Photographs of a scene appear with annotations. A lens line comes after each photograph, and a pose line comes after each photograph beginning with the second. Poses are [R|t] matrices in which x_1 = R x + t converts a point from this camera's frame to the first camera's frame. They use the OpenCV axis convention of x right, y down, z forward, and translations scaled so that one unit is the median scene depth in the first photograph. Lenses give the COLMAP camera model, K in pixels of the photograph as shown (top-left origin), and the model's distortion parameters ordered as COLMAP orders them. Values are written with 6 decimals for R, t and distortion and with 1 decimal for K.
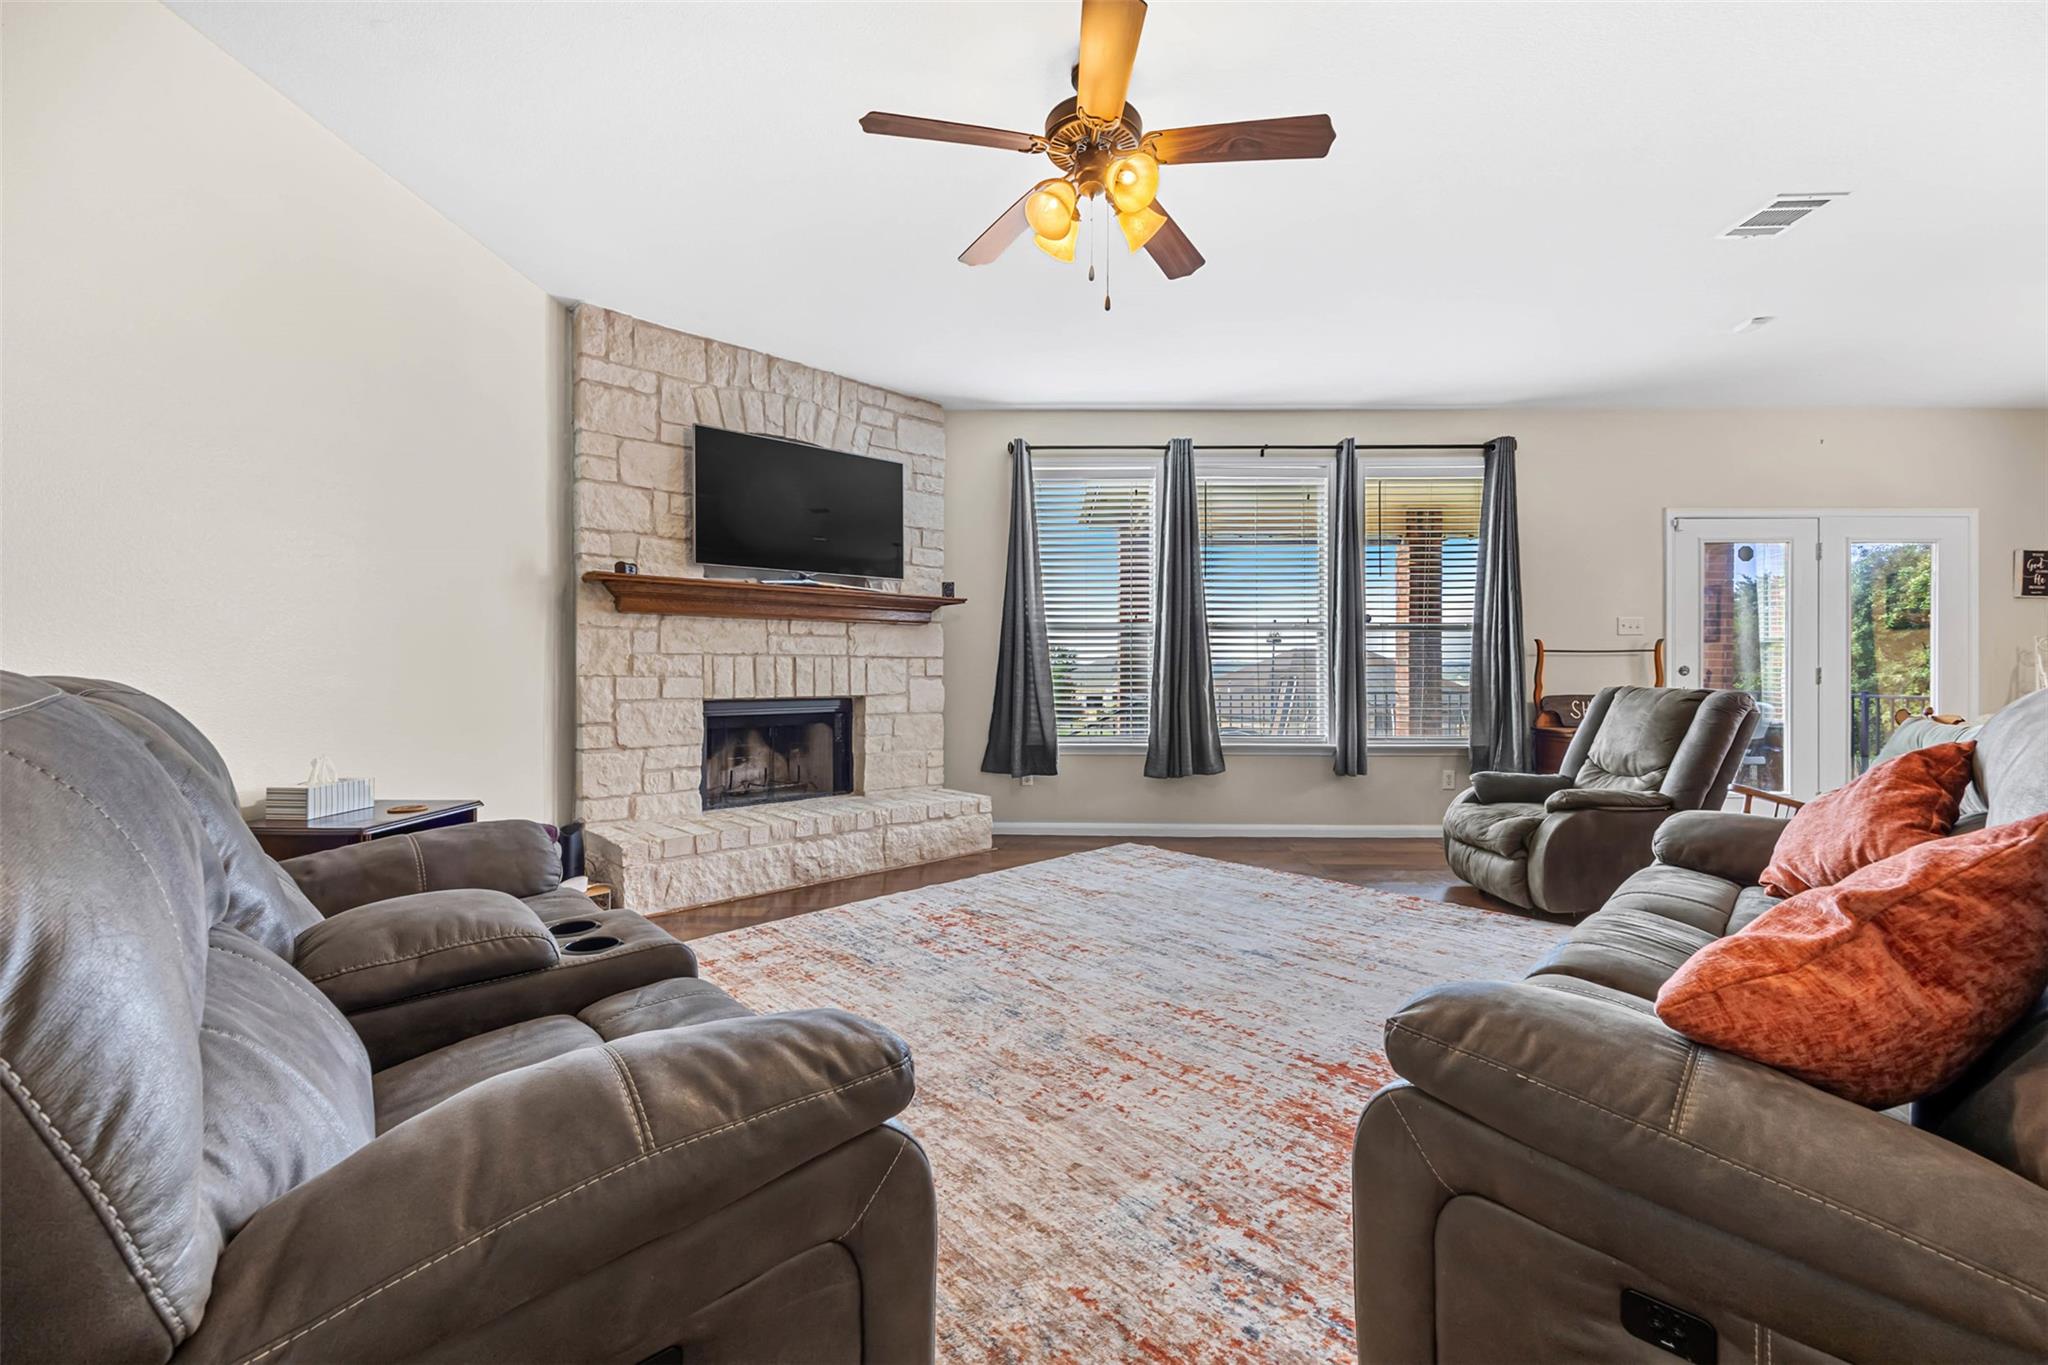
lens RADIAL K [[841.2, 0, 1031.9], [0, 841.2, 673.0], [0, 0, 1]] dist [-0.001041, 0.000080]
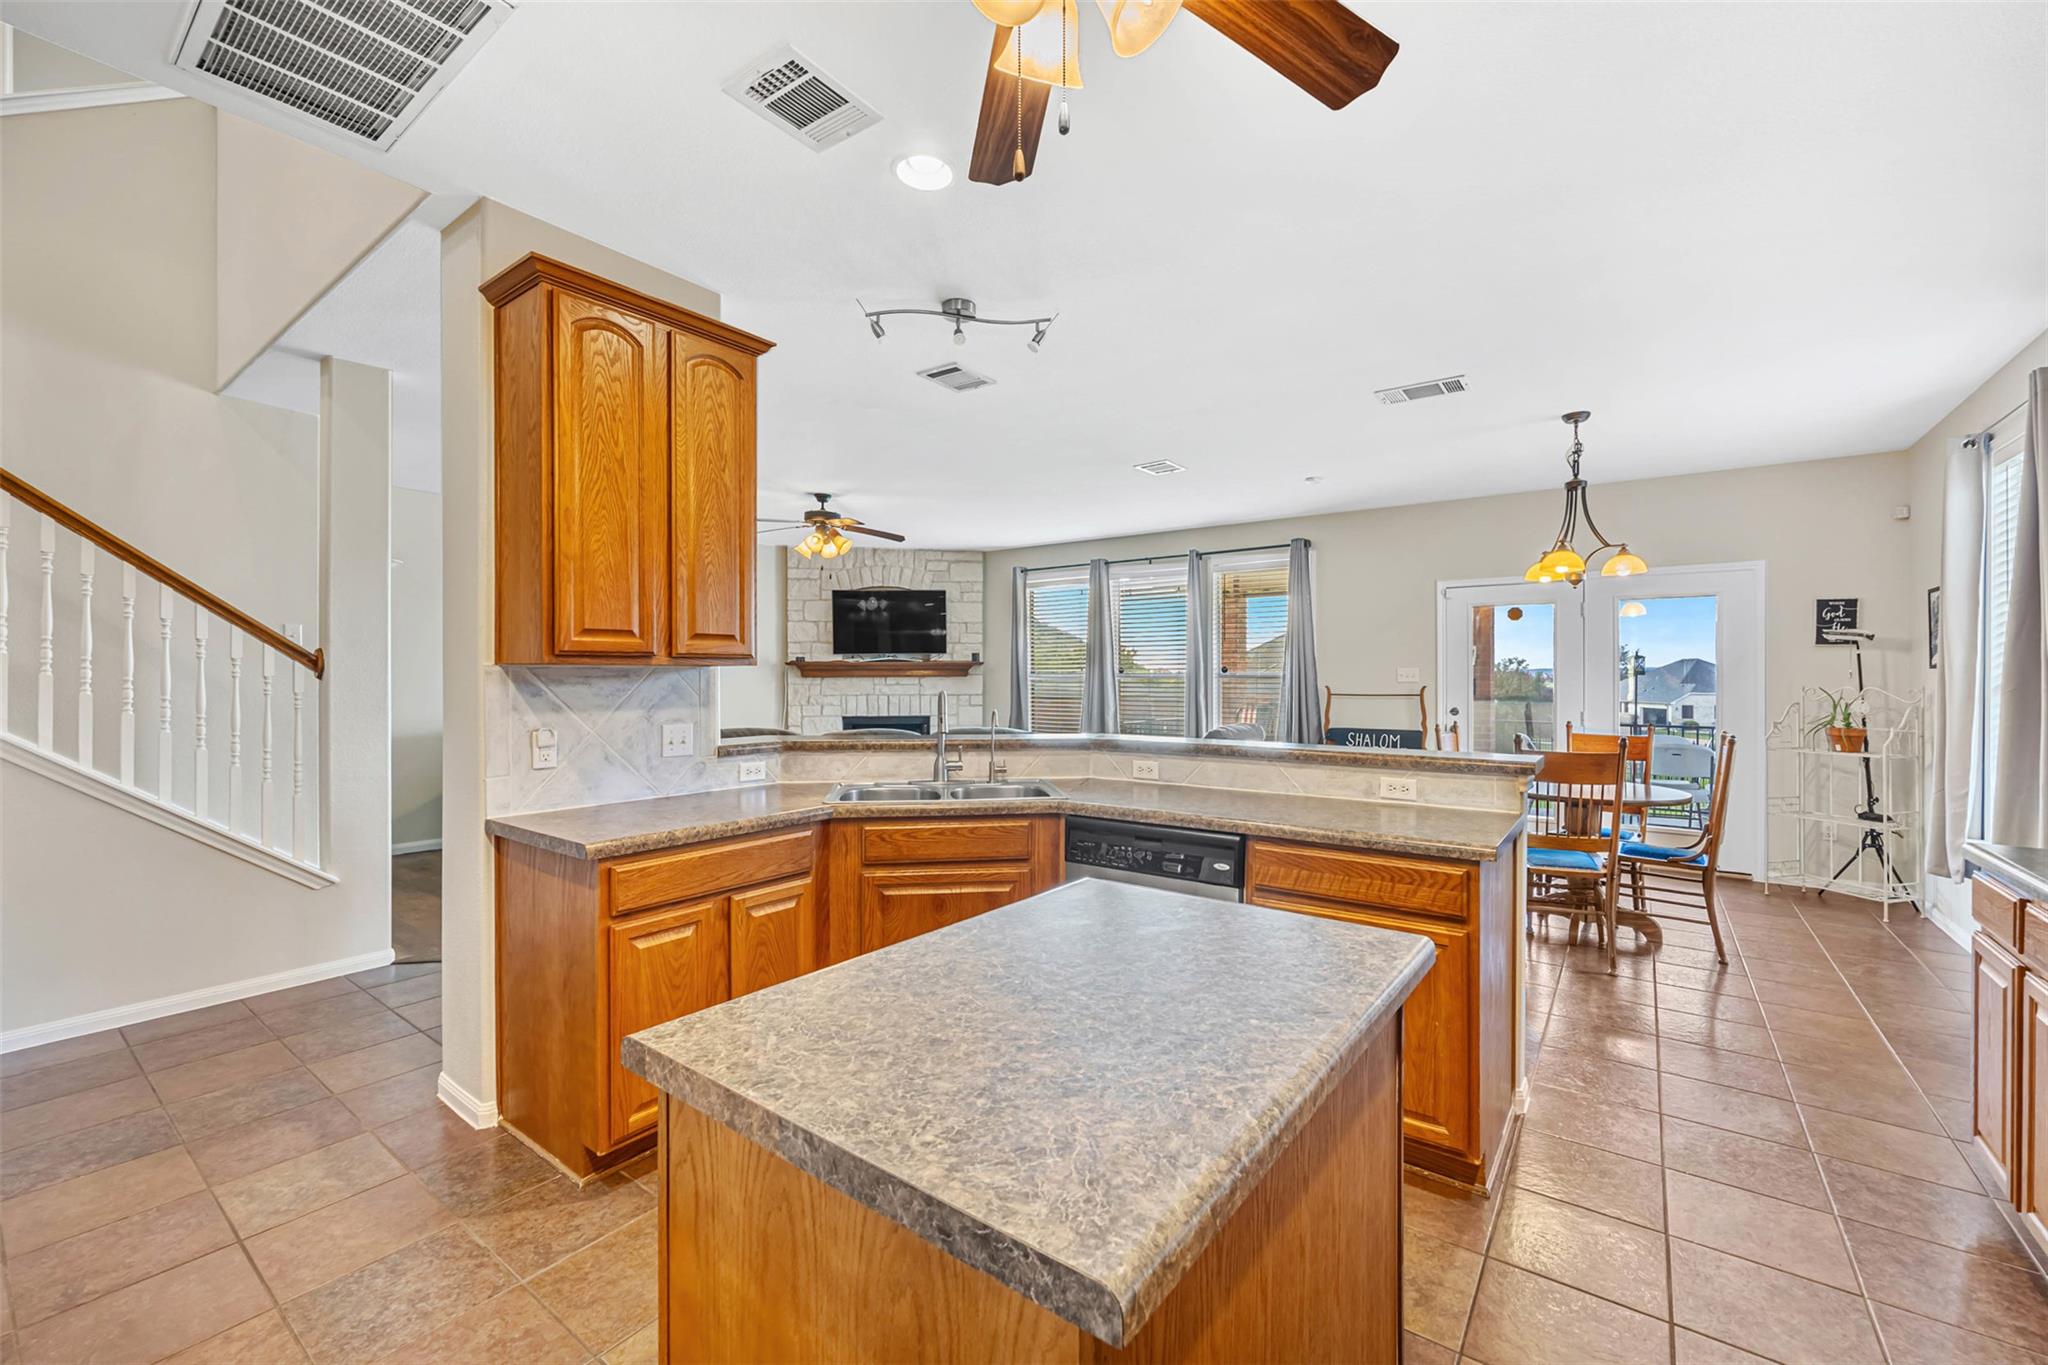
lens RADIAL K [[836.7, 0, 1024.0], [0, 836.7, 682.5], [0, 0, 1]] dist [-0.001048, -0.000231]
pose [[0.809078, 0.002491, -0.587696, 1.228679], [0.000593, 0.999987, 0.005055, -0.064507], [0.587701, -0.004438, 0.809066, -0.448947]]
